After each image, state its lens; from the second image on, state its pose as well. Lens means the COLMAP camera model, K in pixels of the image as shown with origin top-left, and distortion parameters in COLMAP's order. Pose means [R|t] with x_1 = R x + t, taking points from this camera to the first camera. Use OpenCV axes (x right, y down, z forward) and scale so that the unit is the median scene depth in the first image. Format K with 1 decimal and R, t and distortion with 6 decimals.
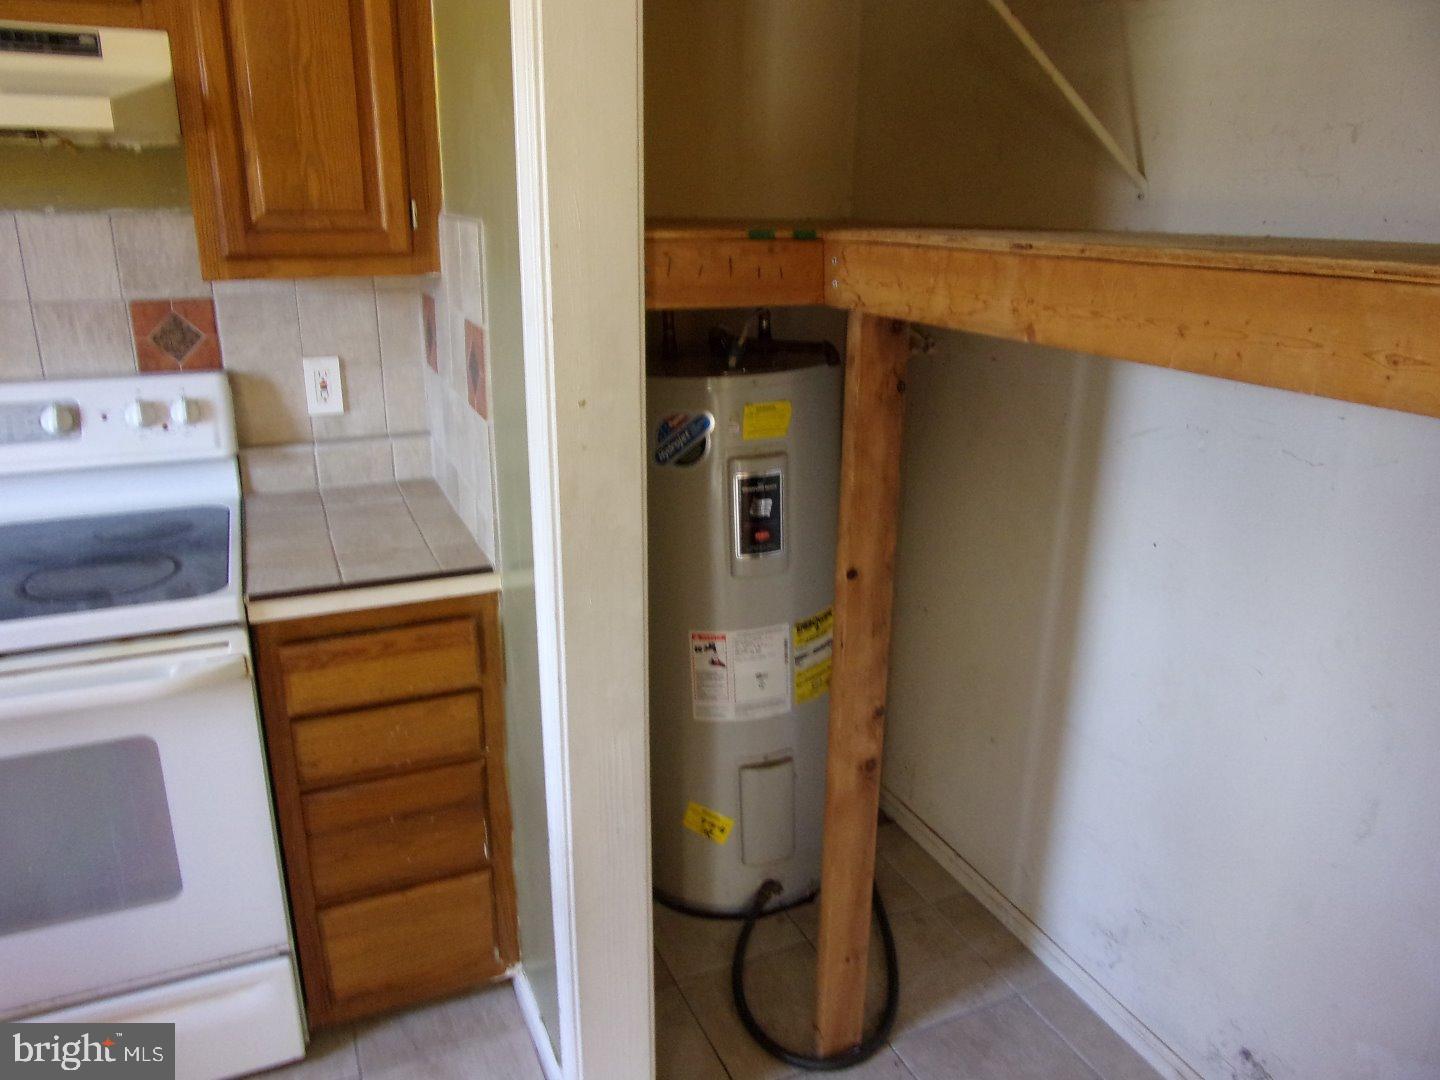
lens RADIAL K [[1034.8, 0, 712.4], [0, 1034.8, 539.1], [0, 0, 1]] dist [-0.051596, 0.038021]
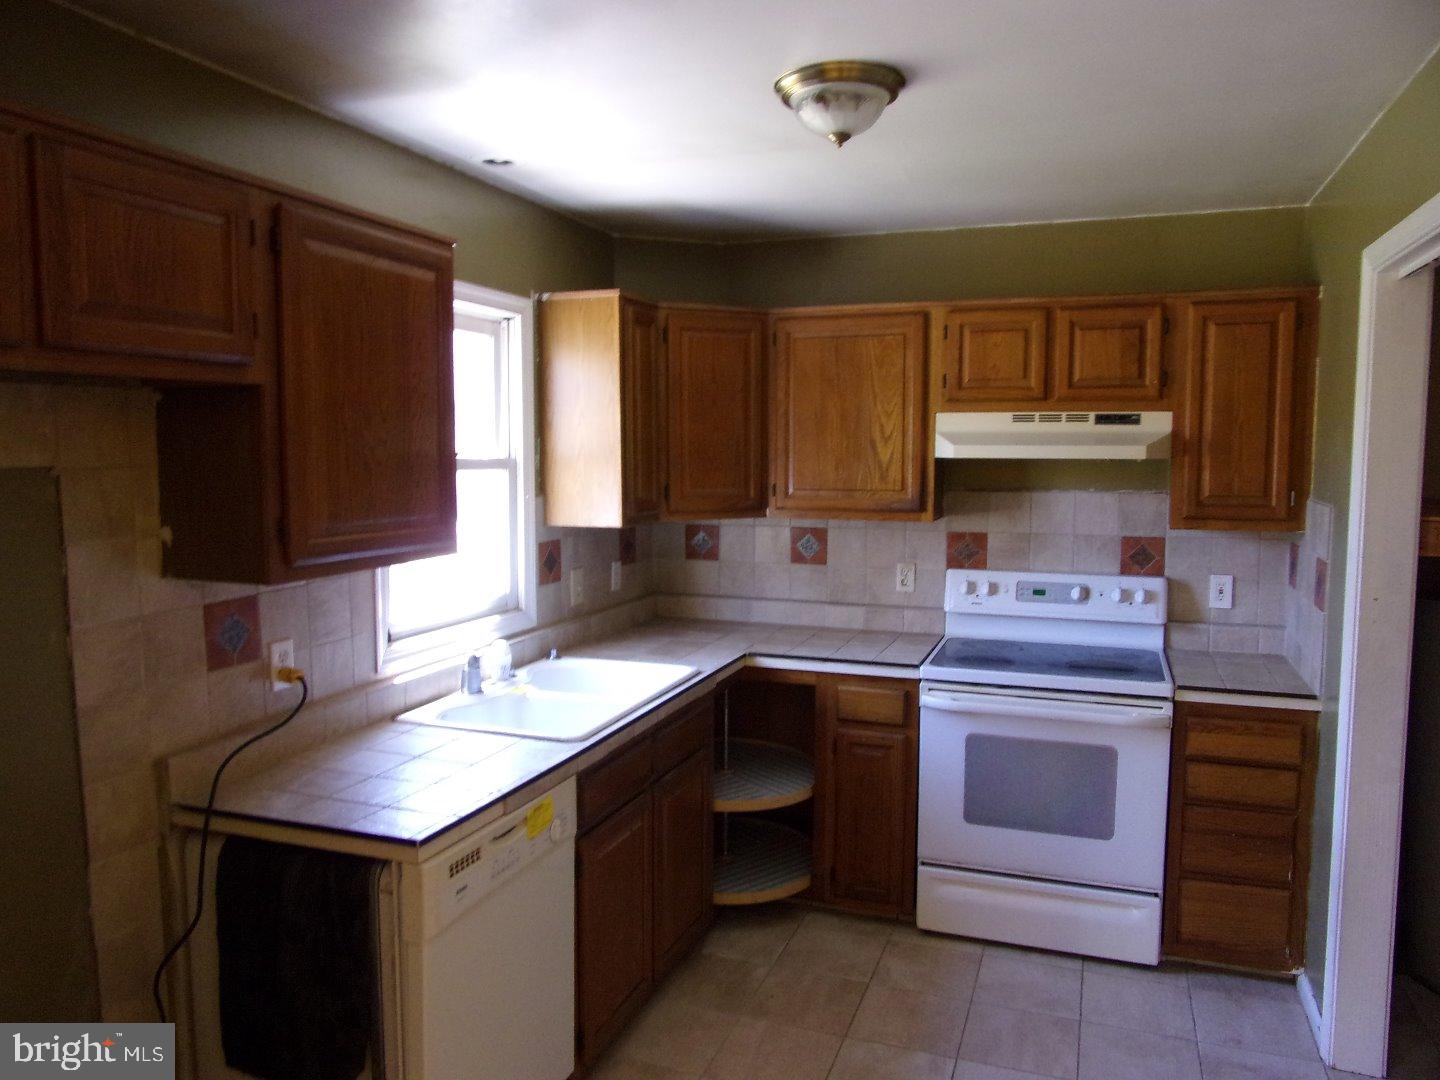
lens RADIAL K [[1034.8, 0, 712.4], [0, 1034.8, 539.1], [0, 0, 1]] dist [-0.051596, 0.038021]
pose [[0.714451, 0.050960, -0.697827, 0.230806], [-0.210788, 0.966686, -0.145215, 0.220794], [0.667179, 0.250843, 0.701391, -0.895677]]
